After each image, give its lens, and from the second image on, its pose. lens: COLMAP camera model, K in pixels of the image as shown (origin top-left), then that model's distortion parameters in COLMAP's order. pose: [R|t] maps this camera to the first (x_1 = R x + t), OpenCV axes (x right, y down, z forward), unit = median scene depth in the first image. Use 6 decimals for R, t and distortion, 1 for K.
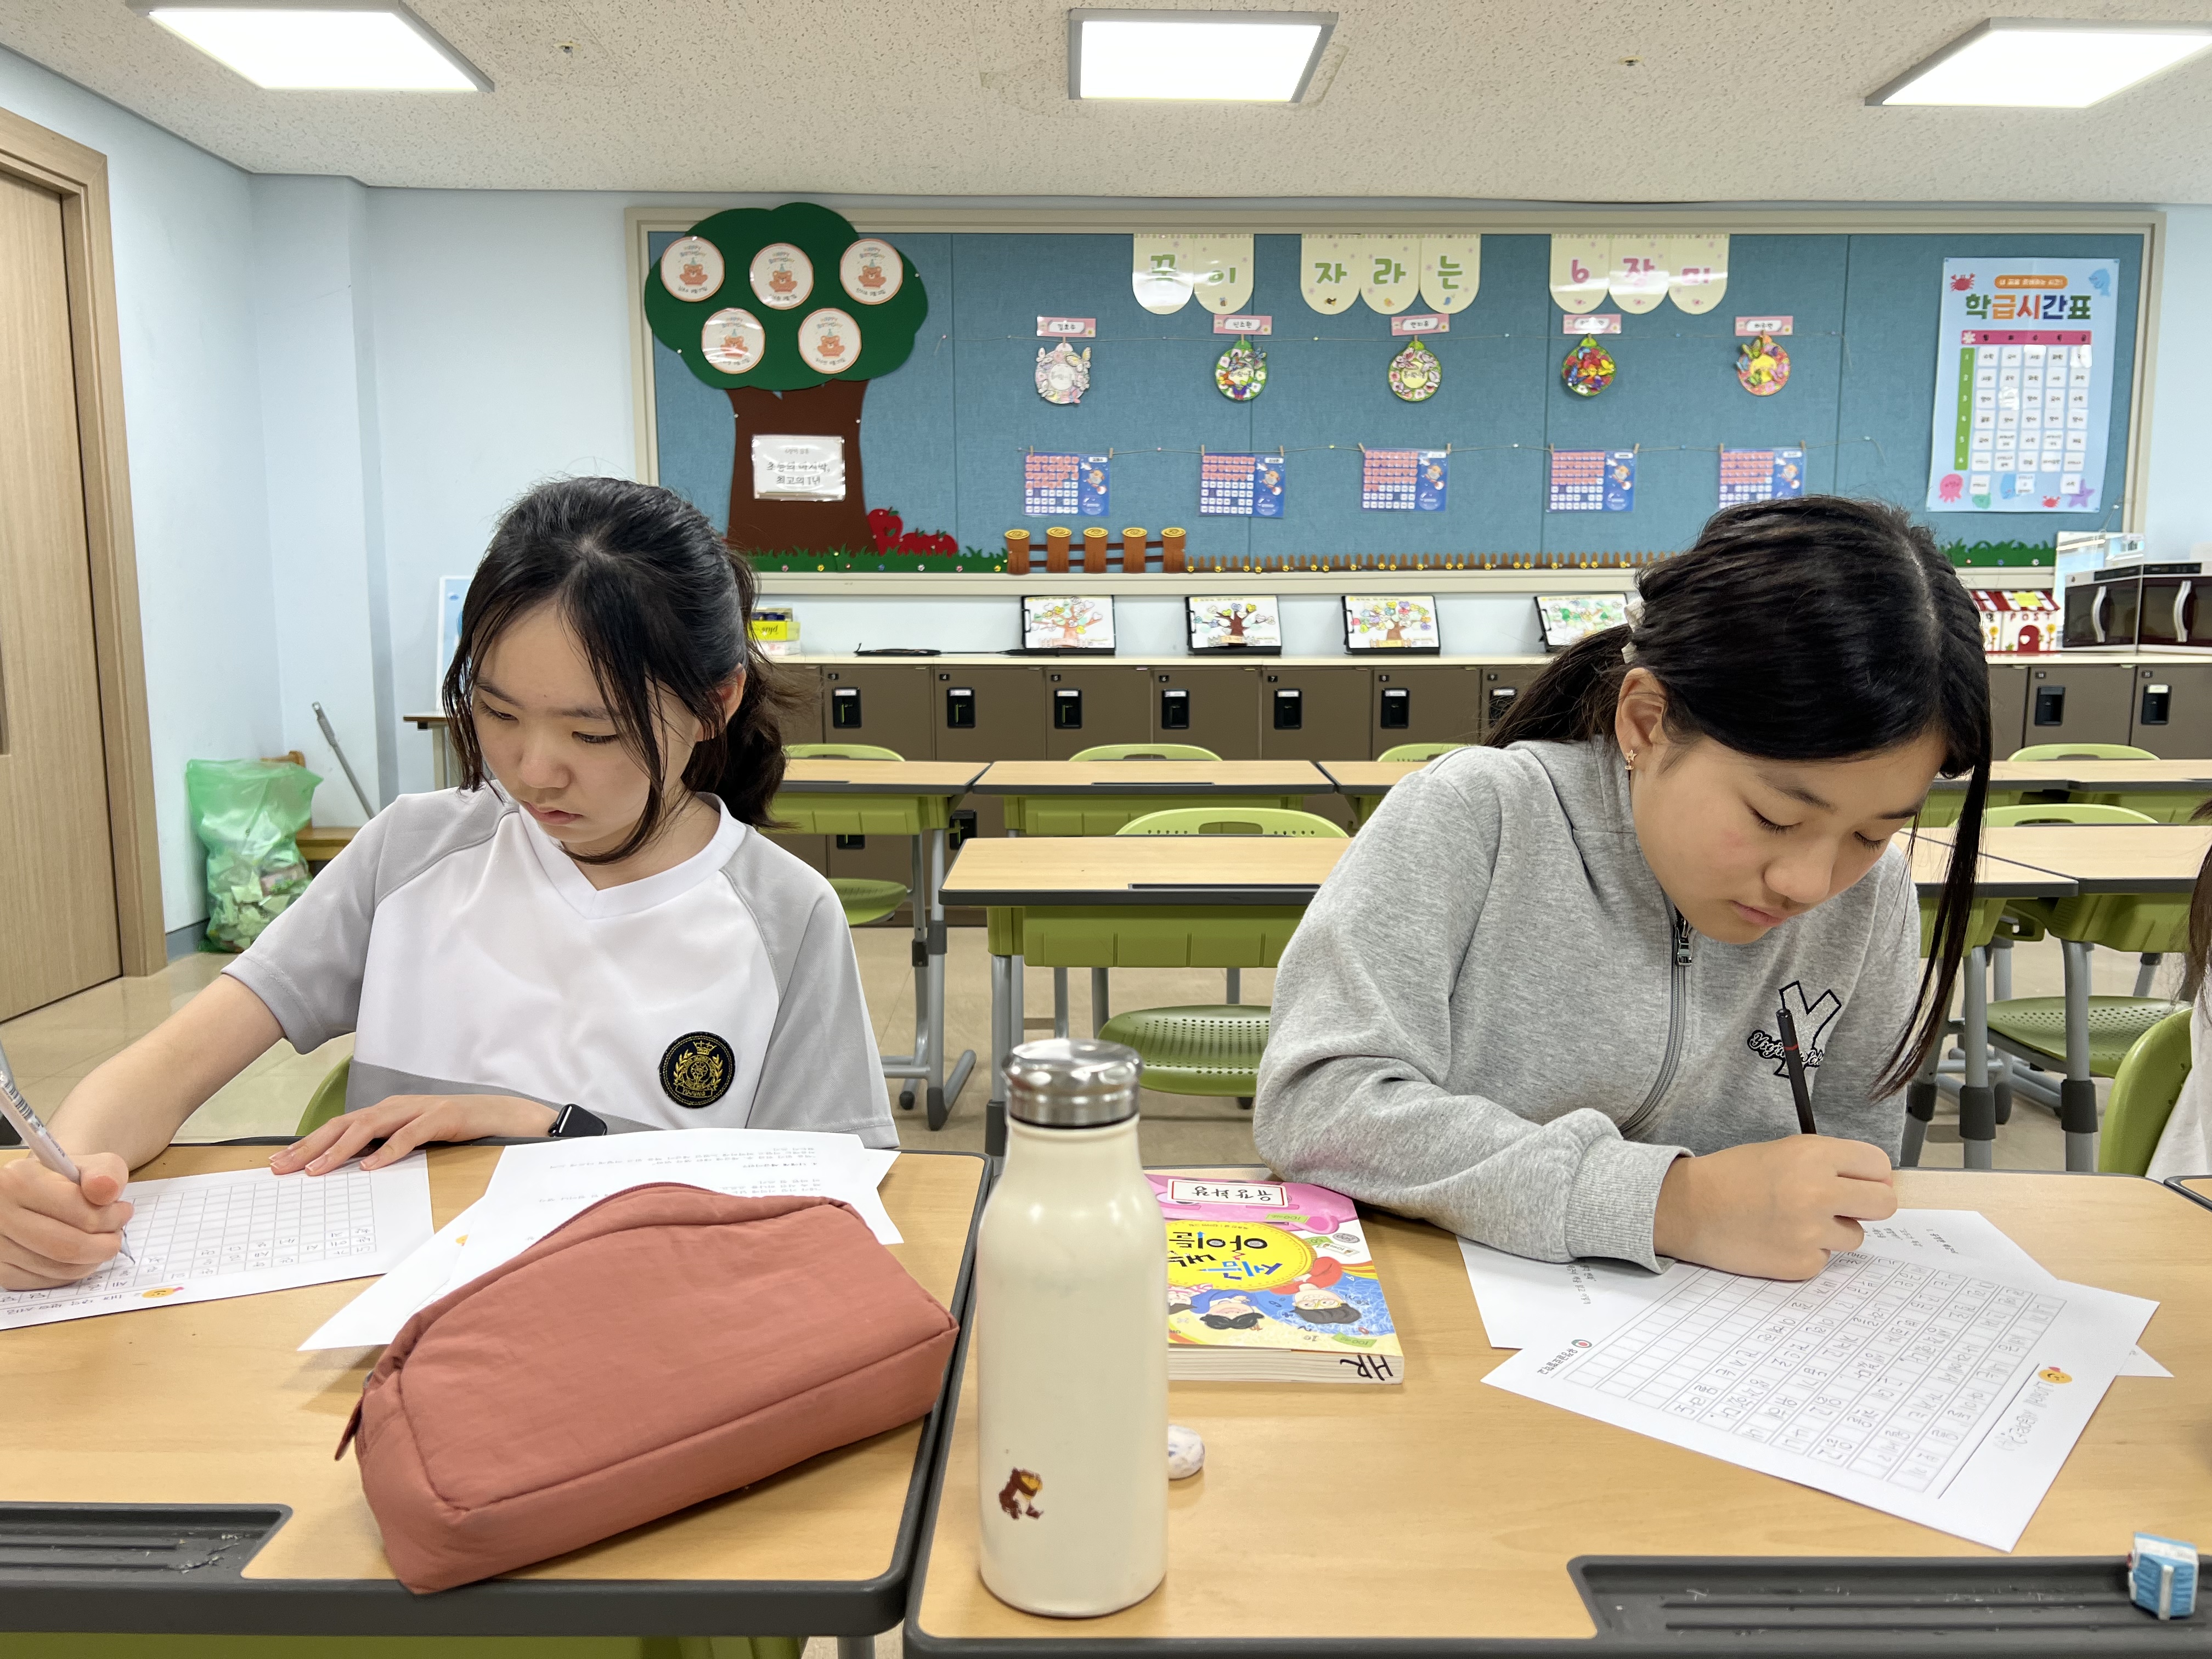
lens RADIAL K [[1679.5, 0, 1112.9], [0, 1679.5, 854.4], [0, 0, 1]] dist [0.065293, -0.100969]
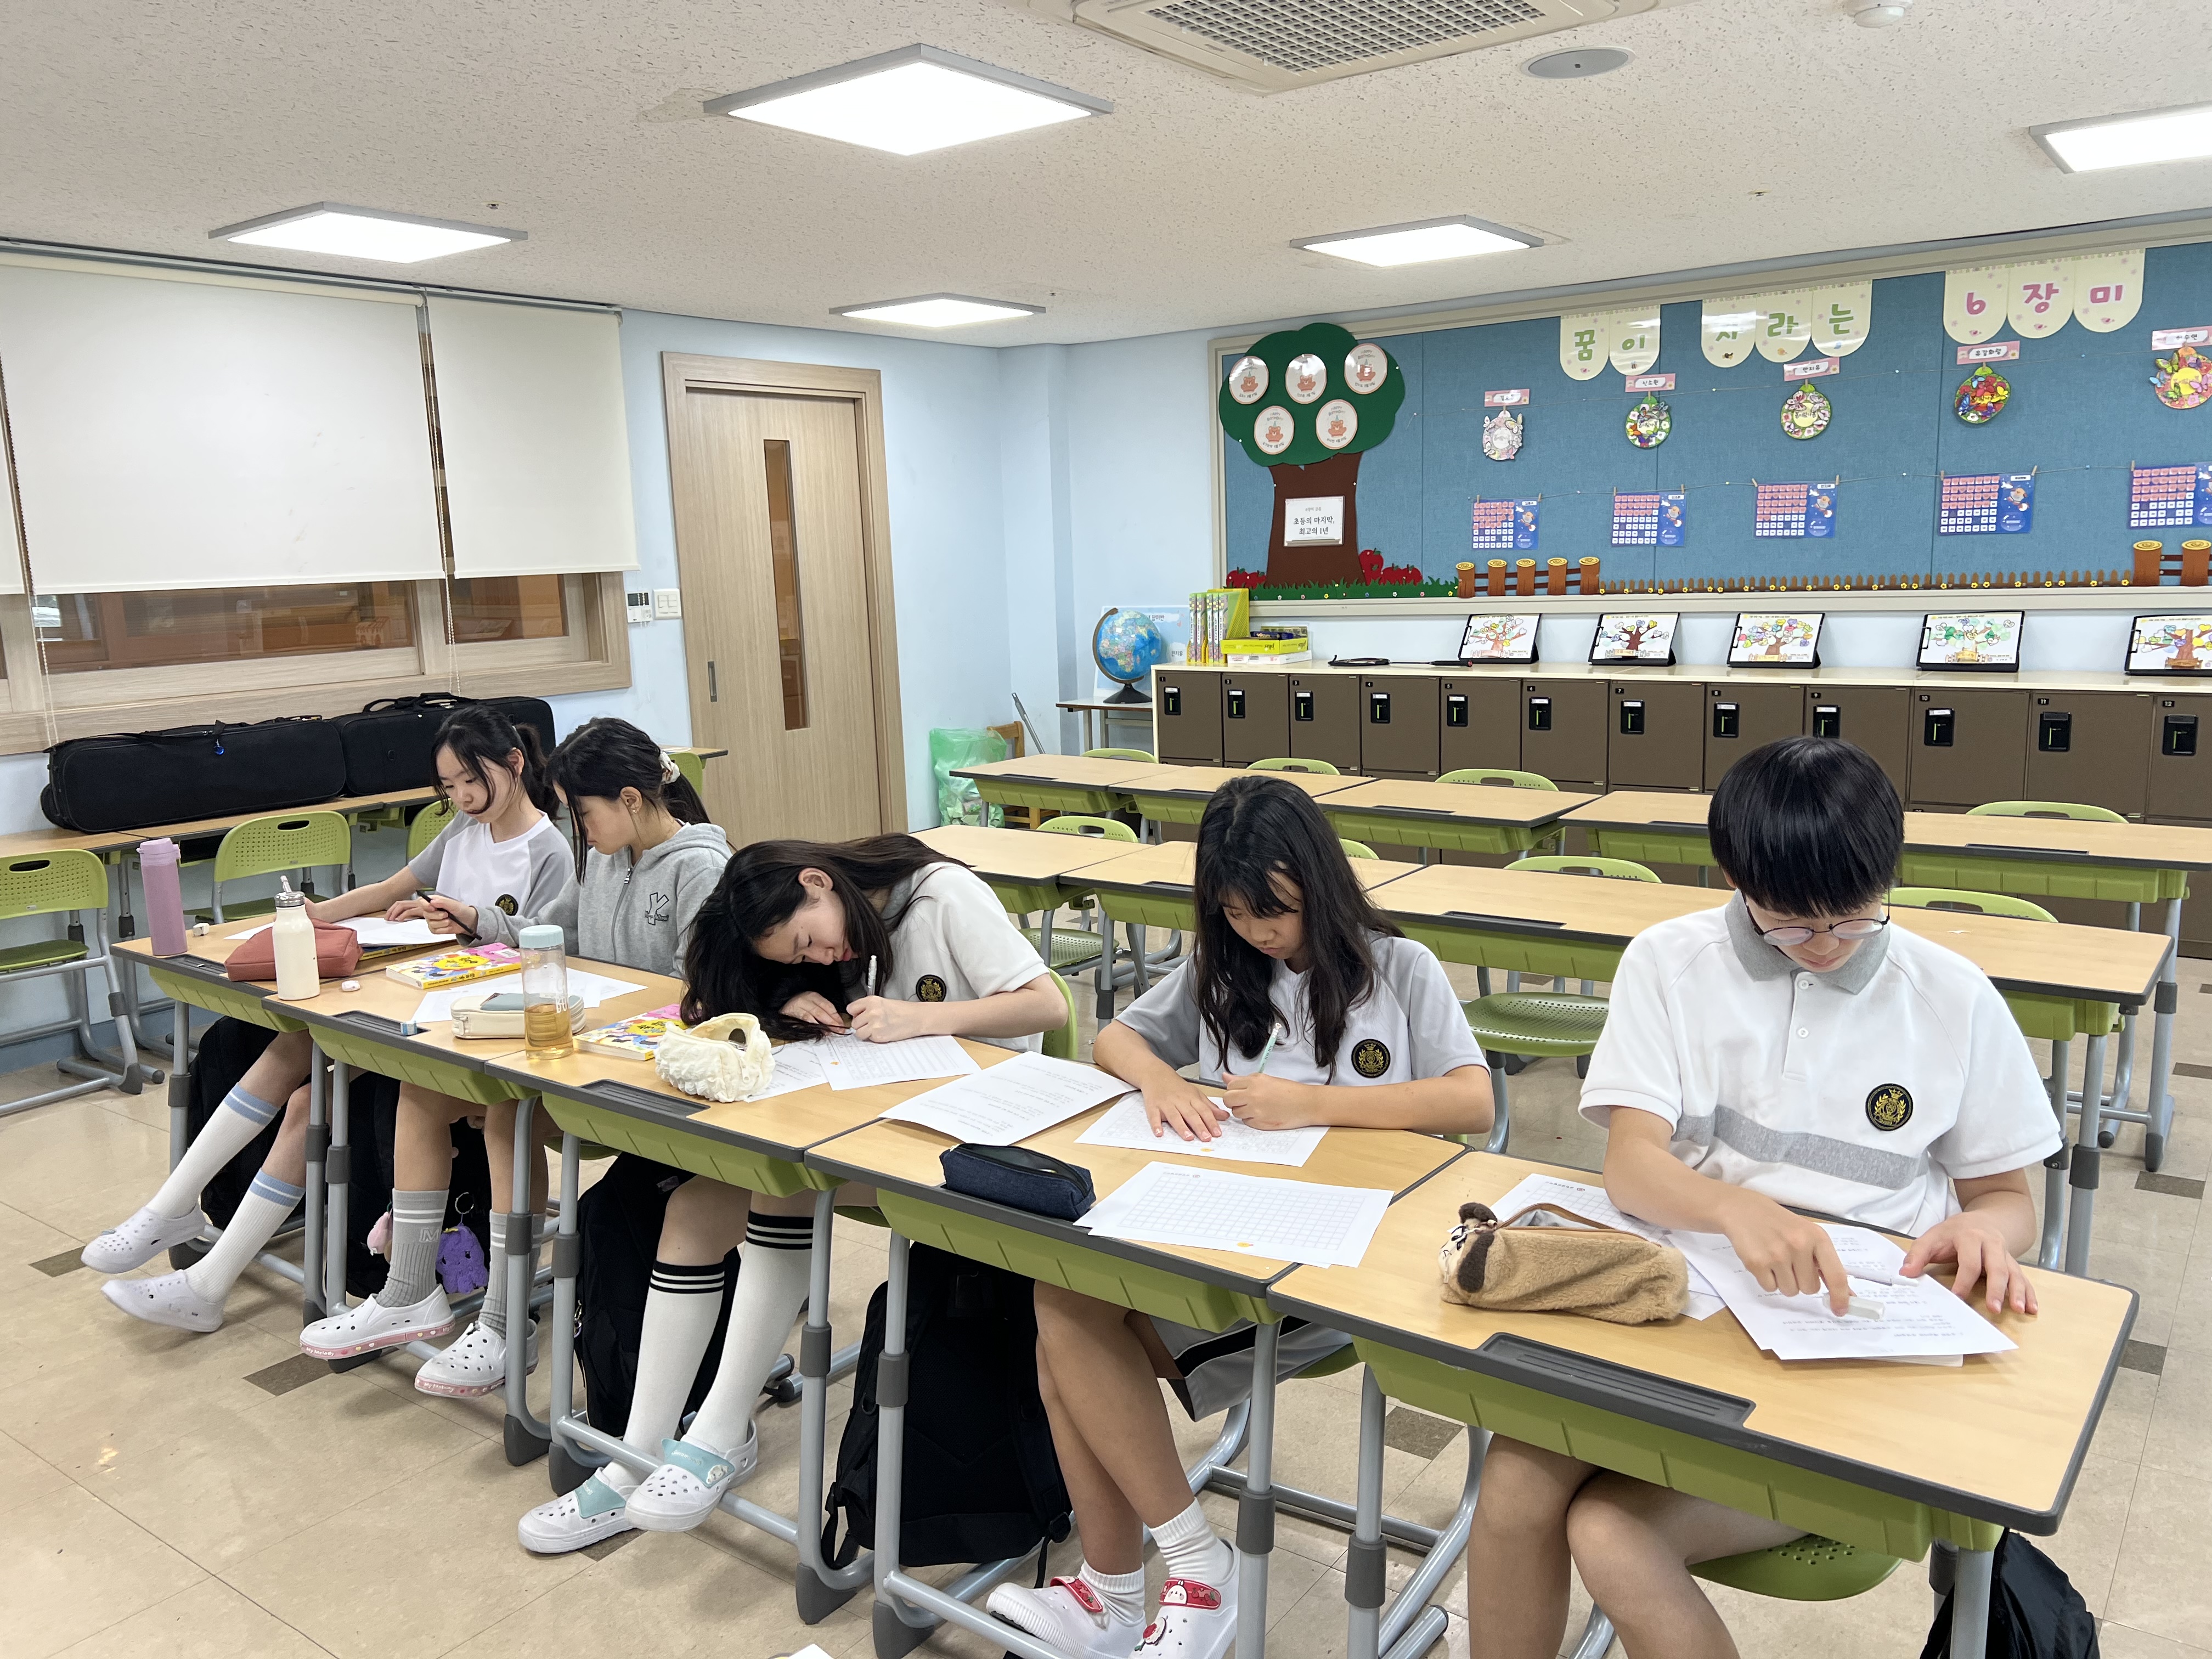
lens RADIAL K [[1679.5, 0, 1112.9], [0, 1679.5, 854.4], [0, 0, 1]] dist [0.065293, -0.100969]
pose [[0.788212, 0.086634, -0.609275, 0.520336], [-0.054269, 0.995970, 0.071412, -0.052000], [0.613006, -0.023223, 0.789737, -0.157323]]
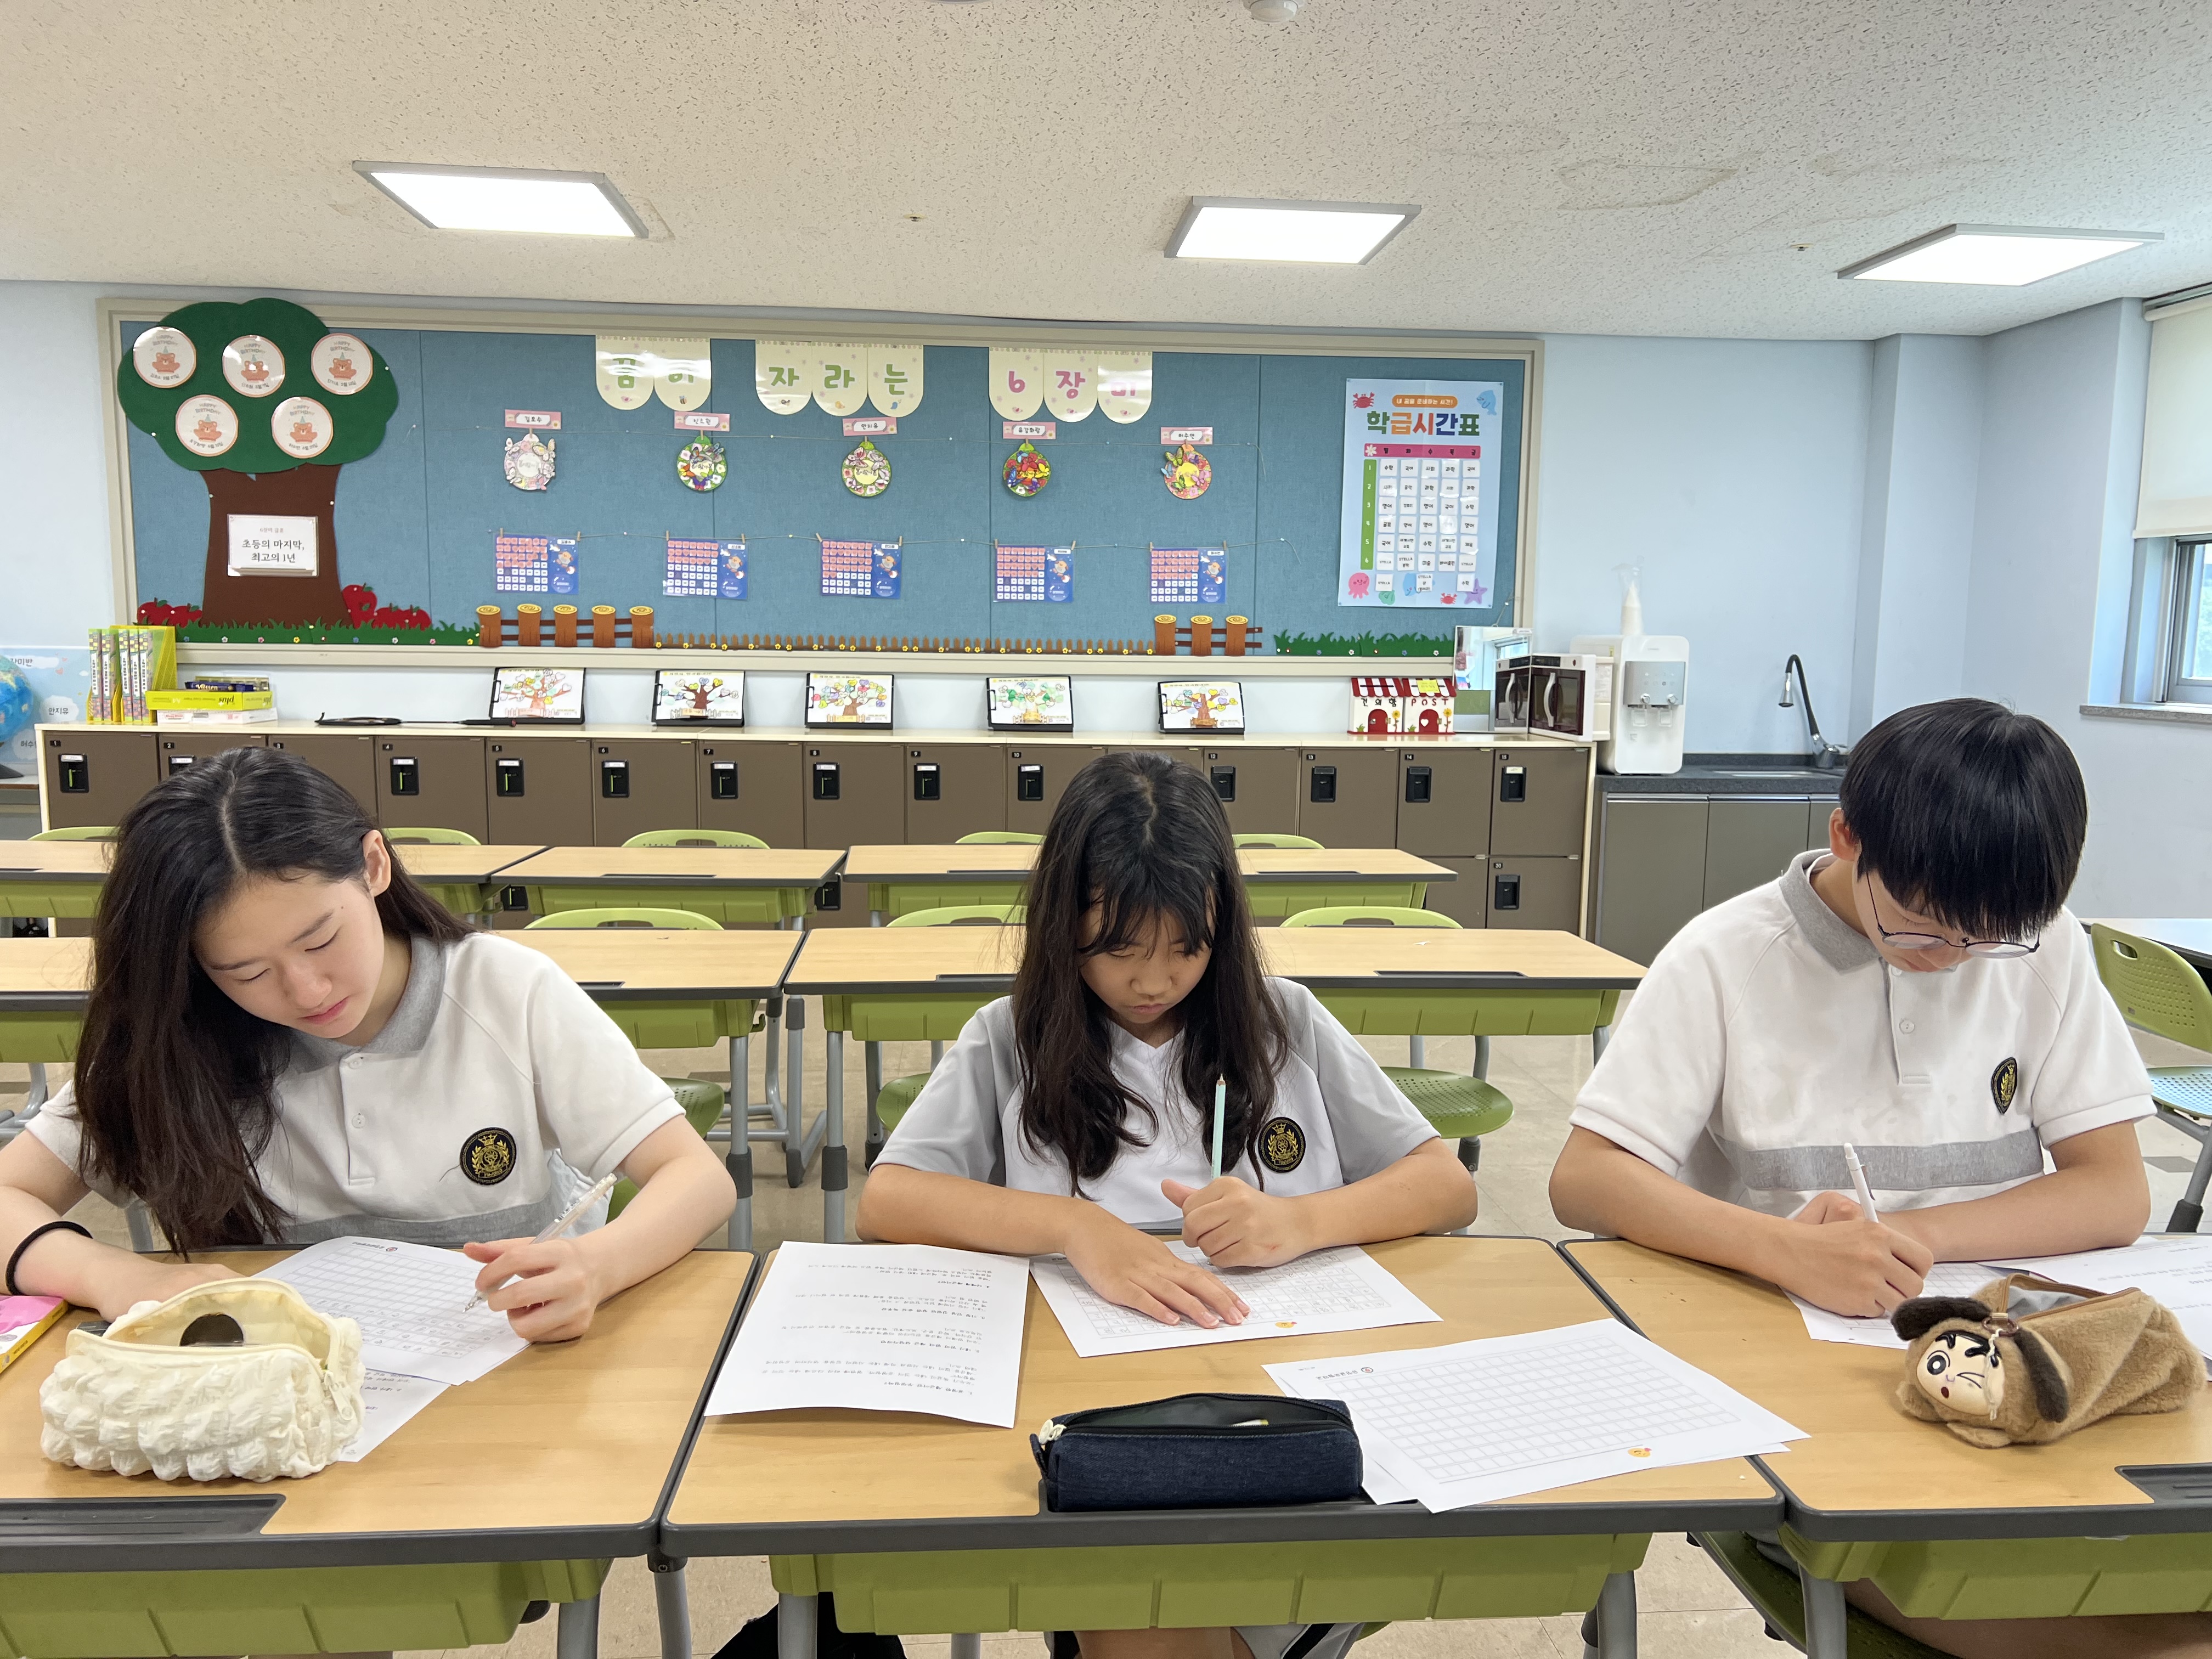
lens RADIAL K [[1679.5, 0, 1112.9], [0, 1679.5, 854.4], [0, 0, 1]] dist [0.065293, -0.100969]
pose [[0.997965, 0.007194, 0.063359, 0.269565], [-0.006380, 0.999895, -0.013034, -0.024907], [-0.063446, 0.012604, 0.997906, -0.088239]]
